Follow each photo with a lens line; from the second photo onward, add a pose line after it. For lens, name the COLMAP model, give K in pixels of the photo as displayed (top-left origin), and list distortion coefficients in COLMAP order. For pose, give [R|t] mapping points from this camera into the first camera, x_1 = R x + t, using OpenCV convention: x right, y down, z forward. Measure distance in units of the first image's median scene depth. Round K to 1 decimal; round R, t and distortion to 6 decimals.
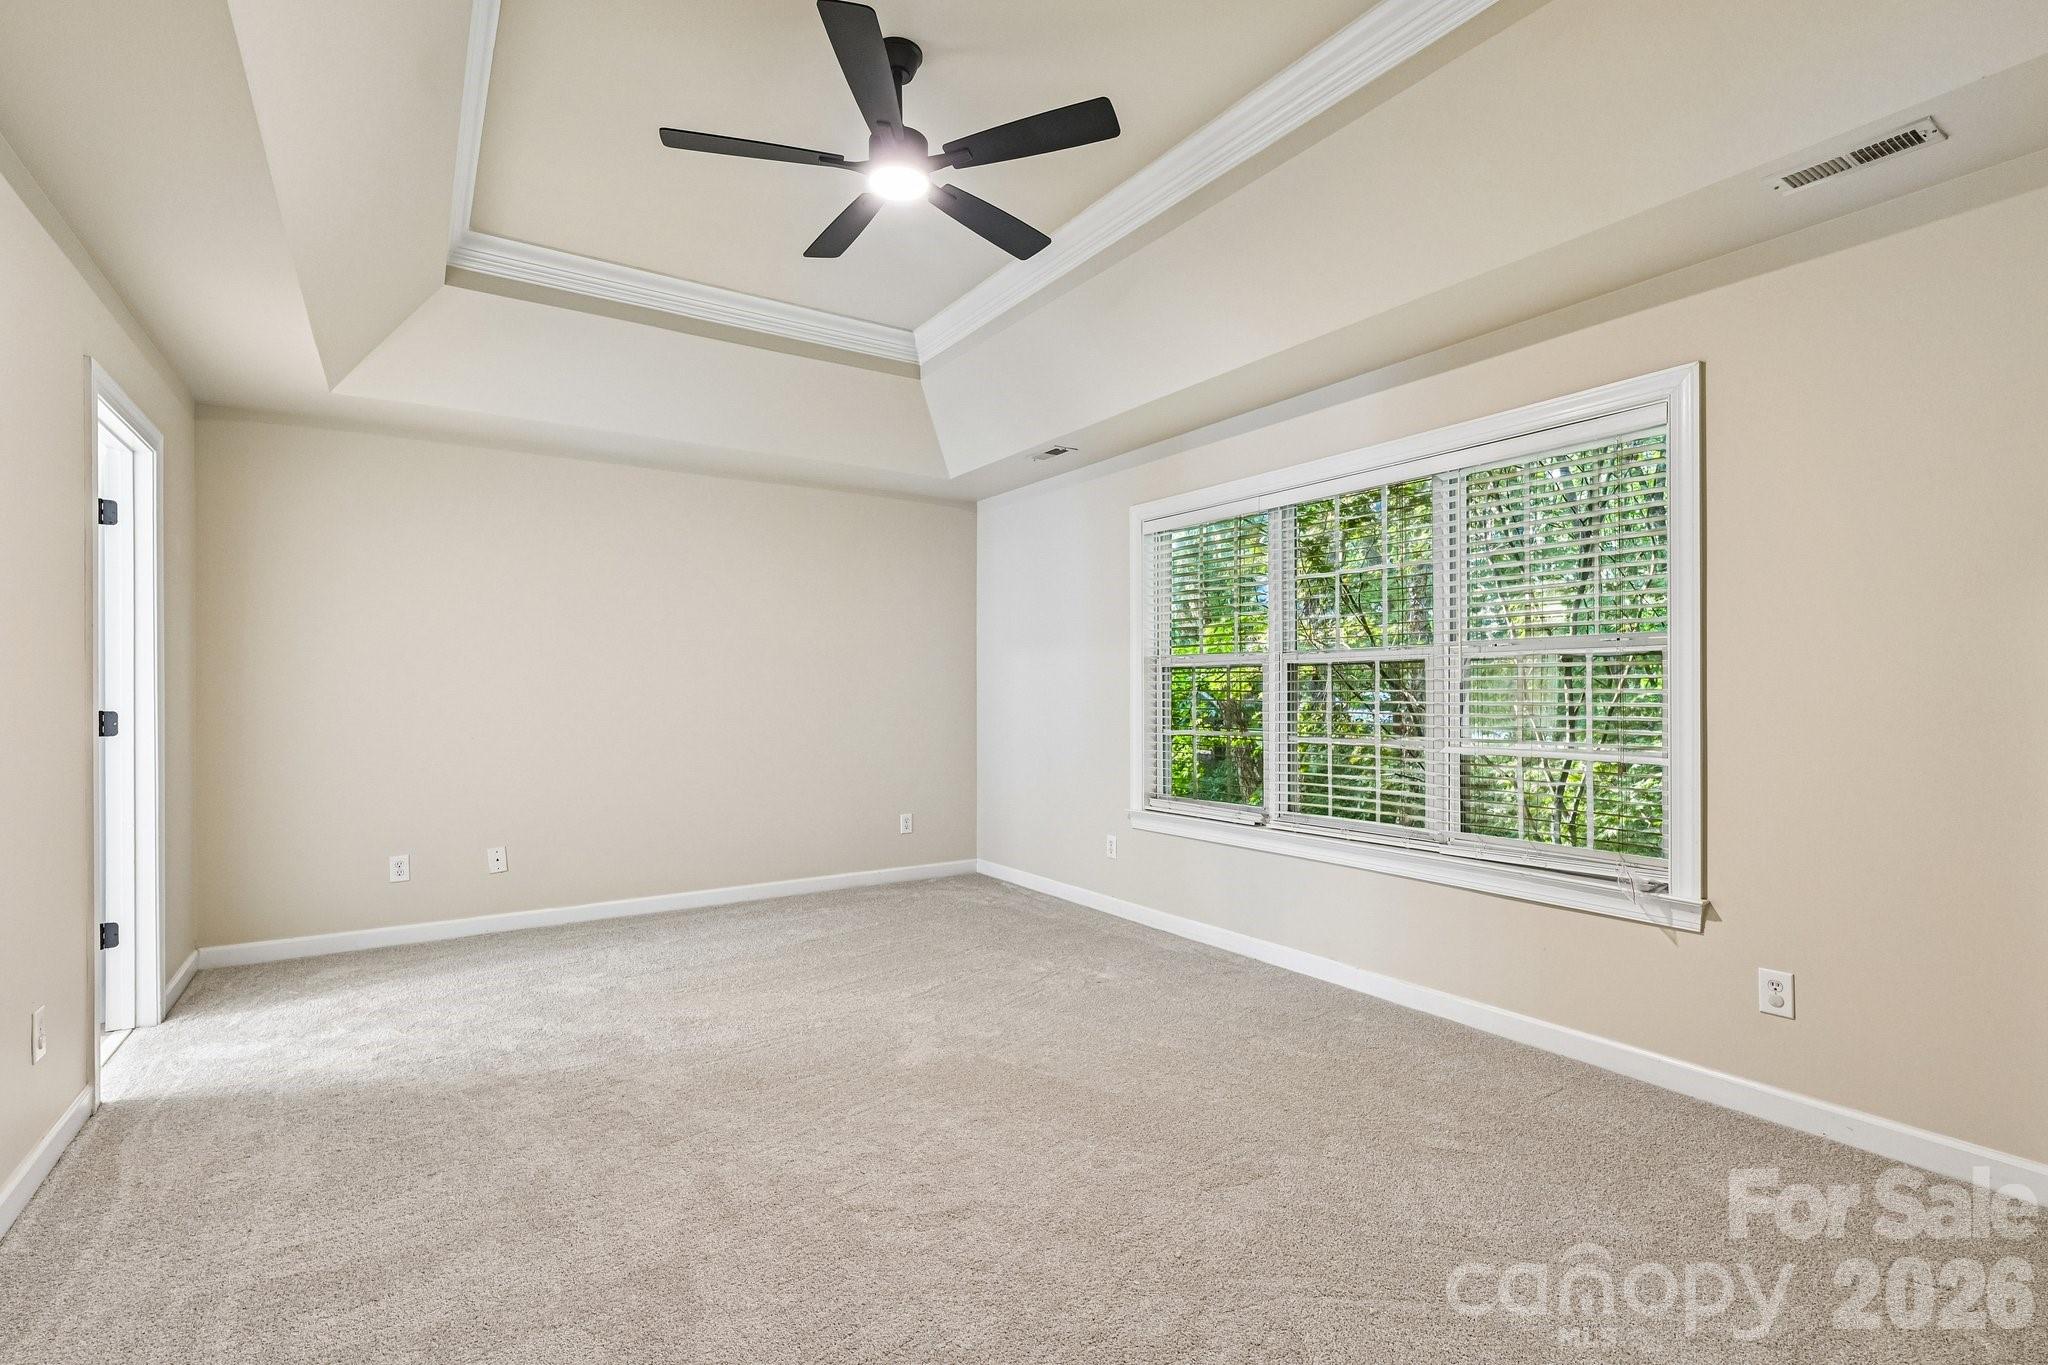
lens RADIAL K [[925.7, 0, 1018.0], [0, 925.7, 681.0], [0, 0, 1]] dist [-0.000857, -0.000026]
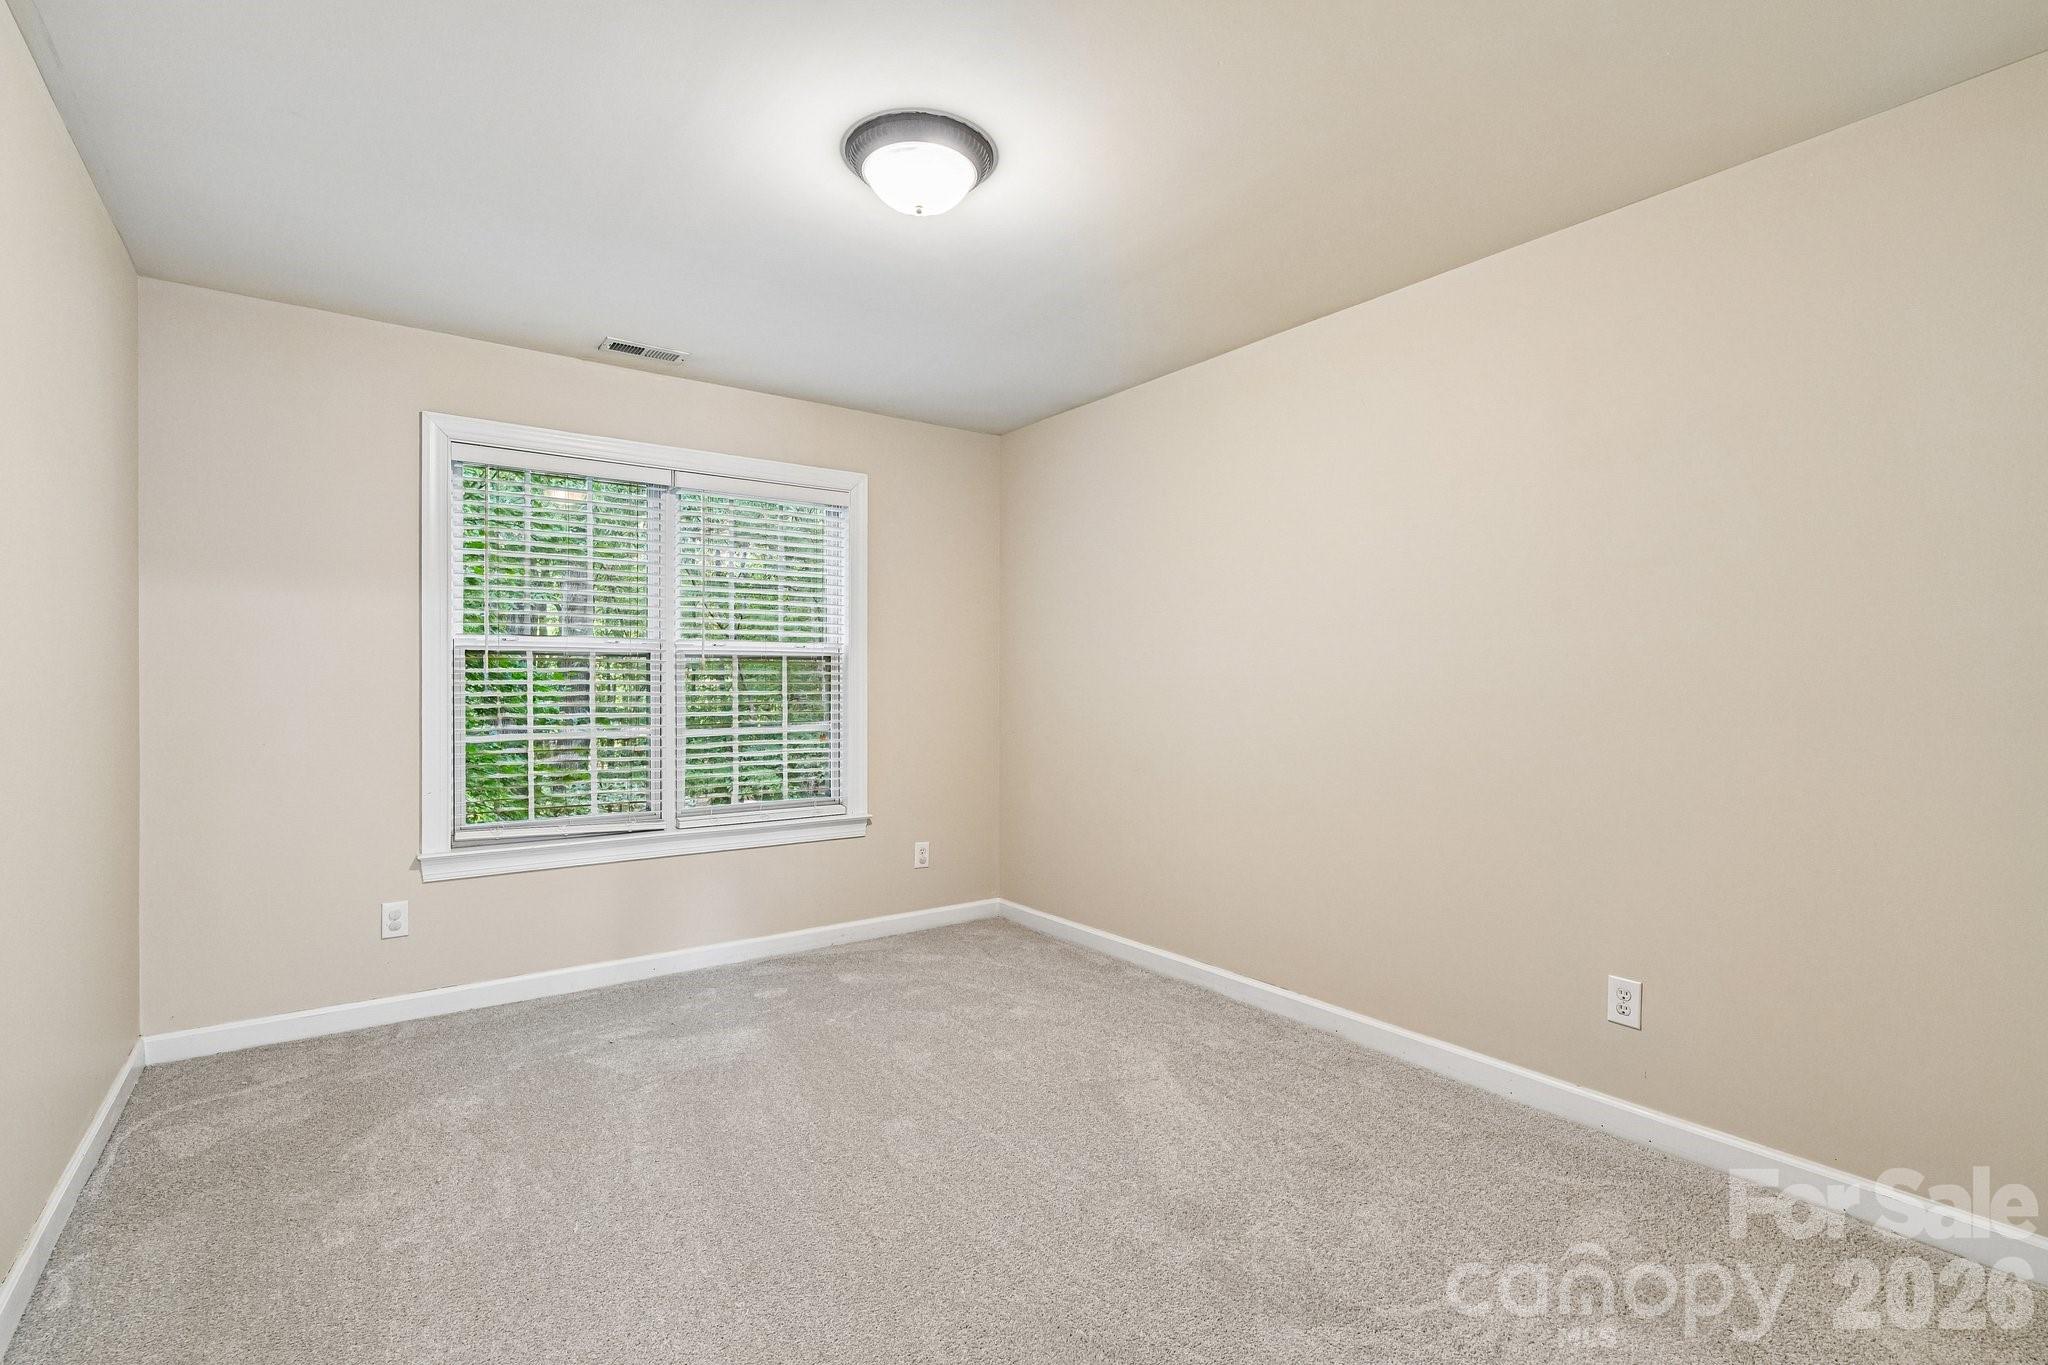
lens RADIAL K [[925.7, 0, 1018.0], [0, 925.7, 681.0], [0, 0, 1]] dist [-0.000857, -0.000026]
pose [[-0.139138, 0.000831, 0.990273, -0.740211], [-0.026735, 0.999632, -0.004595, 0.005628], [-0.989912, -0.027114, -0.139065, 0.829730]]
